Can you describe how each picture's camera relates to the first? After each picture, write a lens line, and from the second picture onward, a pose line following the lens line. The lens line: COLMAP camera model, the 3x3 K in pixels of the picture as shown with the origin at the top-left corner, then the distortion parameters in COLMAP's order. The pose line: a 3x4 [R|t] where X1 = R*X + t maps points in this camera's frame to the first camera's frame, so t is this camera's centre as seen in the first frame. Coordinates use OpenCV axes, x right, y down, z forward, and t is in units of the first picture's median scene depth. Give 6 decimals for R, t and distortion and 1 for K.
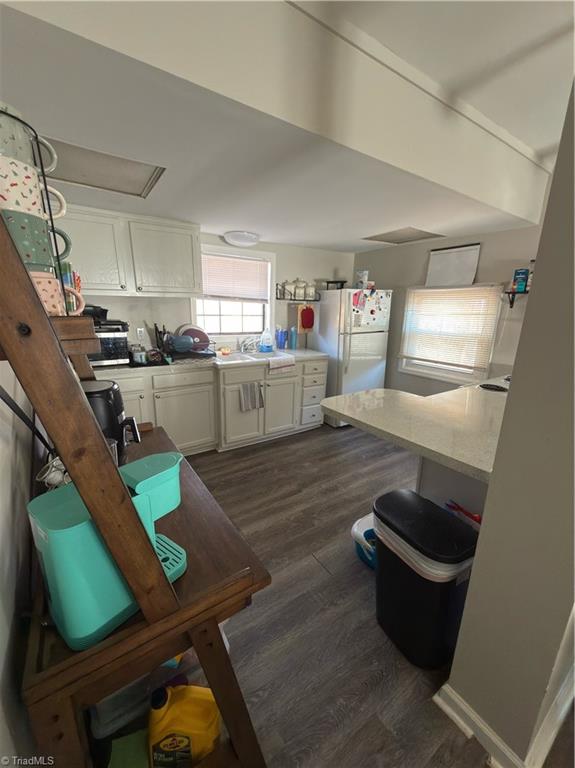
lens RADIAL K [[306.6, 0, 287.0], [0, 306.6, 385.6], [0, 0, 1]] dist [-0.001667, 0.000320]
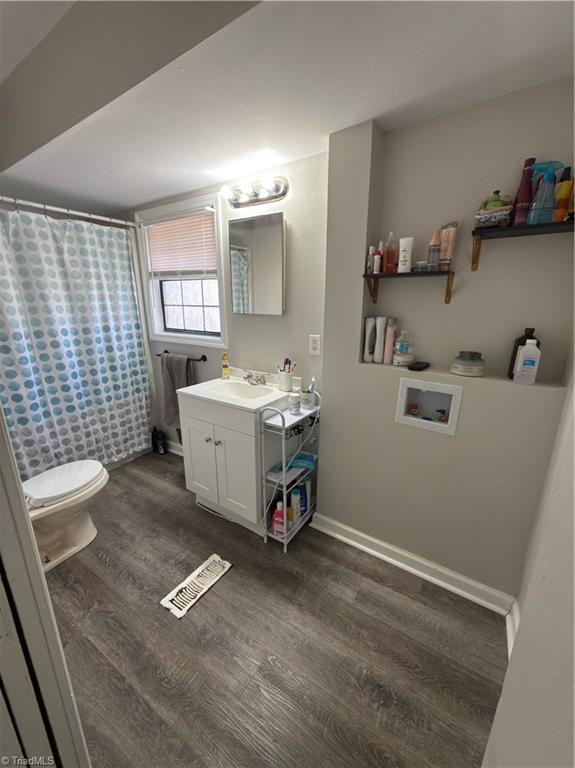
lens RADIAL K [[306.6, 0, 290.7], [0, 306.6, 383.1], [0, 0, 1]] dist [-0.001667, 0.000320]
pose [[0.398676, 0.228916, -0.888063, 0.475935], [-0.231389, 0.962126, 0.144130, -0.214704], [0.887422, 0.148026, 0.436544, 0.946608]]
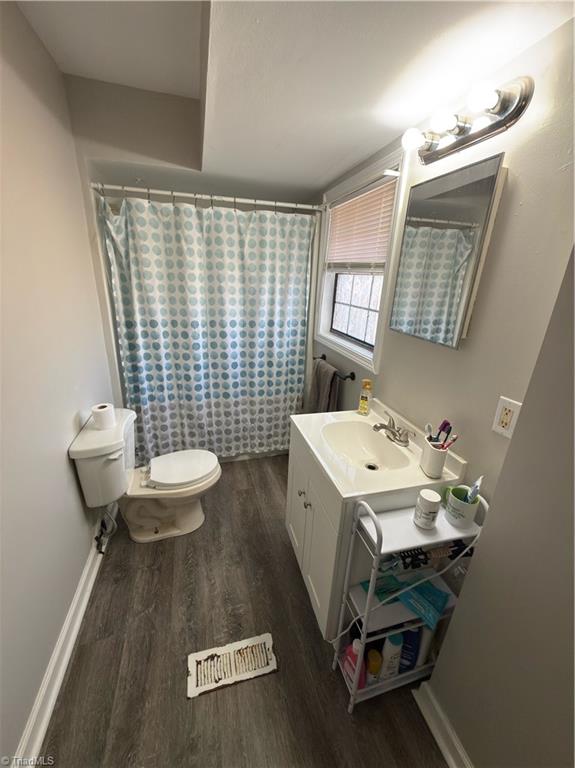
lens RADIAL K [[306.6, 0, 285.4], [0, 306.6, 384.7], [0, 0, 1]] dist [-0.001667, 0.000320]
pose [[-0.312293, 0.292623, -0.903795, 0.310851], [-0.282873, 0.879578, 0.382525, -0.281720], [0.906893, 0.375119, -0.191911, 1.063703]]
